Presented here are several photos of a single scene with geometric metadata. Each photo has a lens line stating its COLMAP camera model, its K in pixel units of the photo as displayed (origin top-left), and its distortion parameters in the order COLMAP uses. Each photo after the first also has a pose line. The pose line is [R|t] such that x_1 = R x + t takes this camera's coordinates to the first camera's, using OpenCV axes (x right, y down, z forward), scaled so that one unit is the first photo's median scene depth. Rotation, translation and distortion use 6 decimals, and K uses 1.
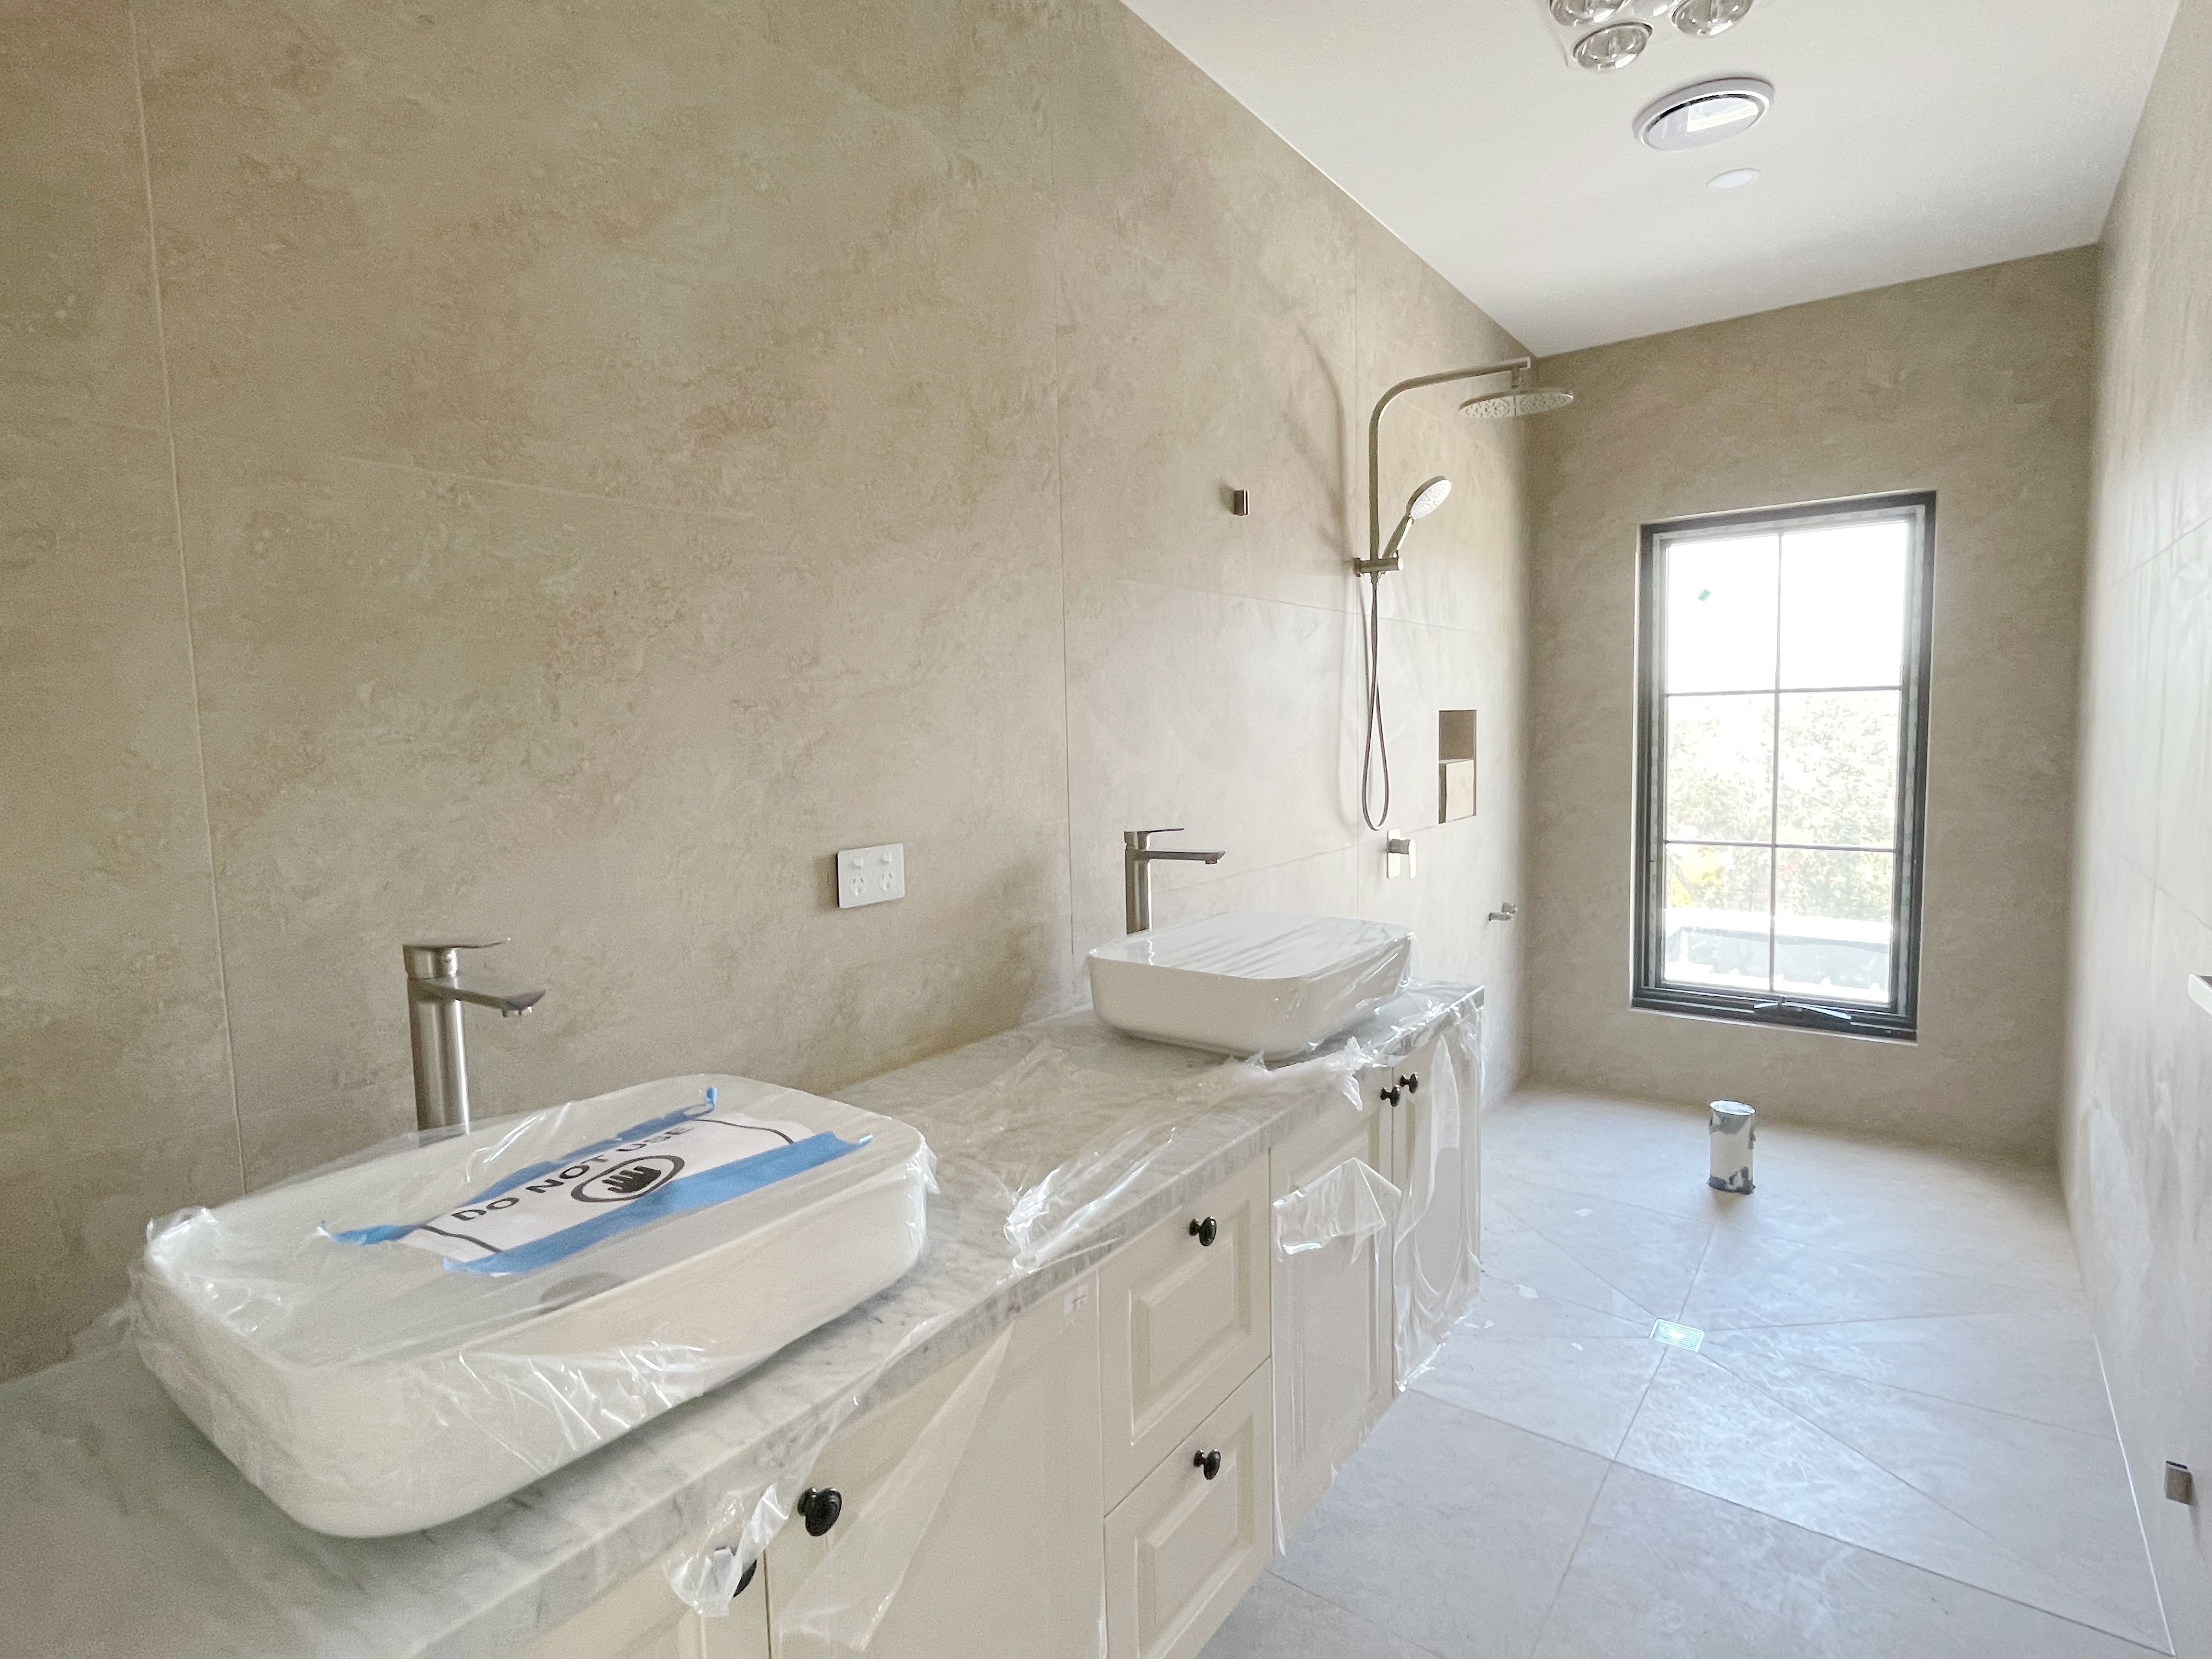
lens RADIAL K [[1109.4, 0, 1113.0], [0, 1109.4, 825.3], [0, 0, 1]] dist [0.006318, -0.001122]
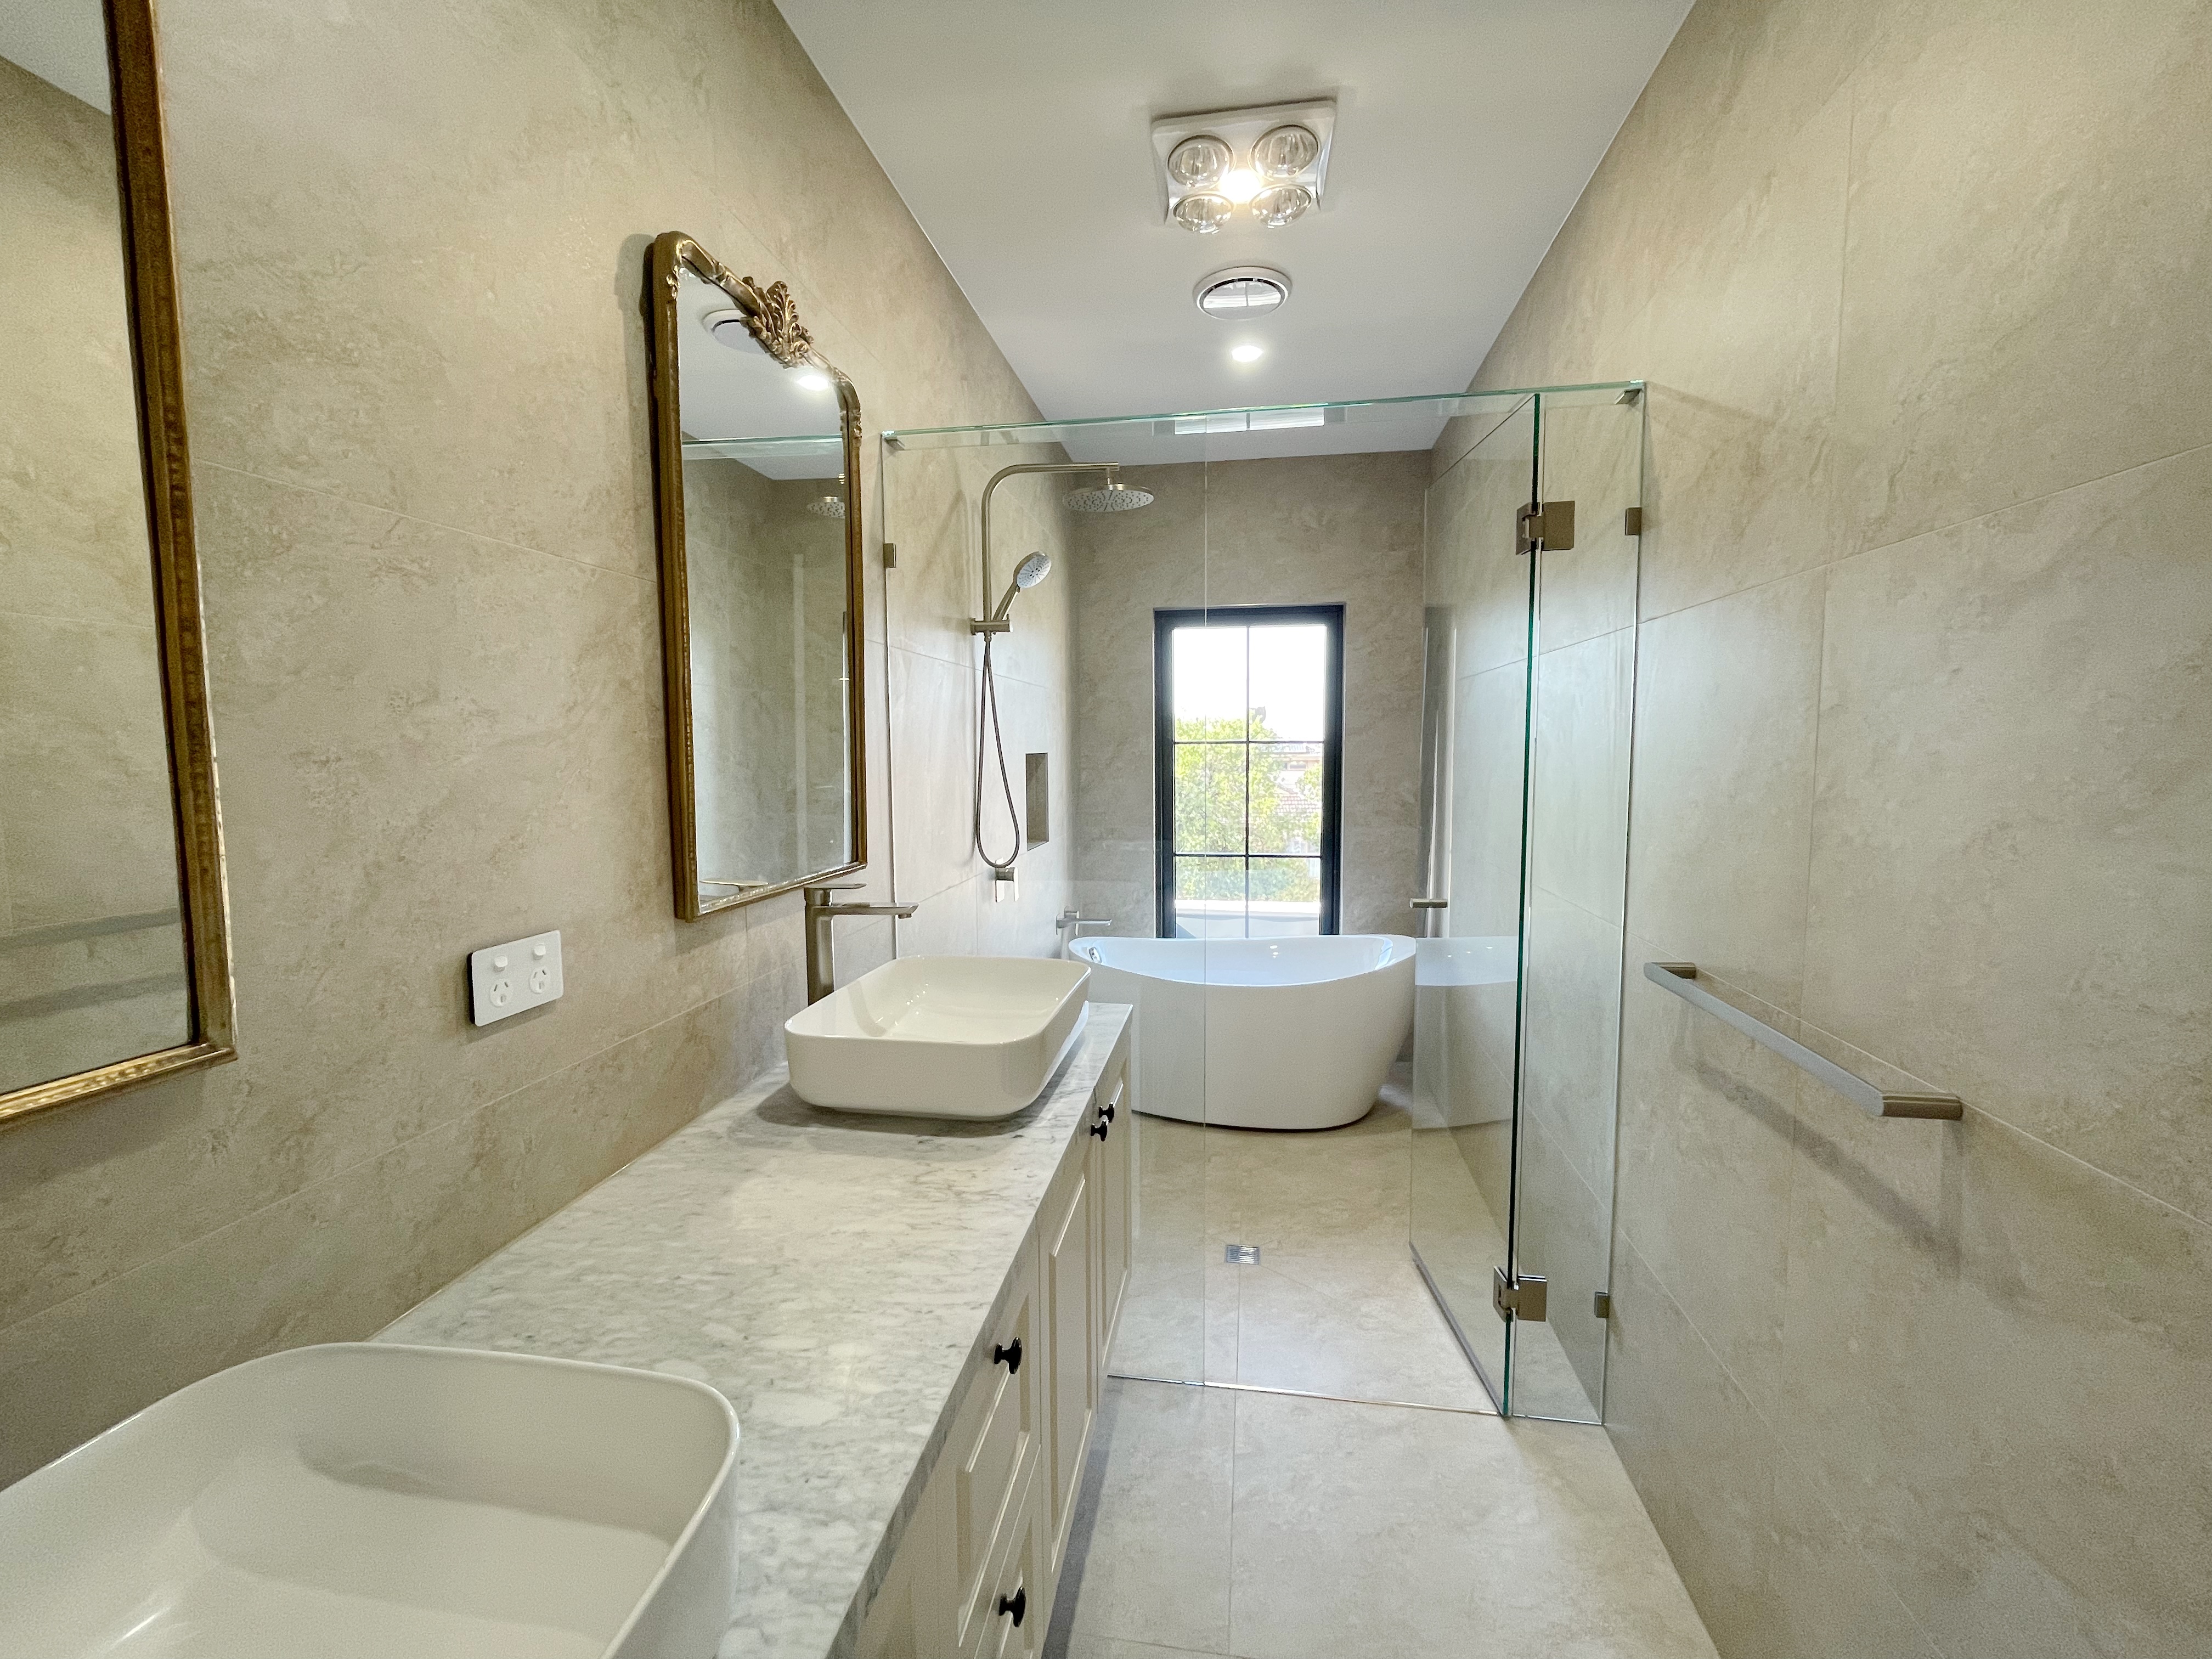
lens RADIAL K [[898.8, 0, 1103.7], [0, 898.8, 822.3], [0, 0, 1]] dist [0.006824, -0.001001]
pose [[0.888880, -0.022933, 0.457566, -0.136021], [0.029825, 0.999524, -0.007844, -0.043758], [-0.457168, 0.020620, 0.889141, 0.243760]]
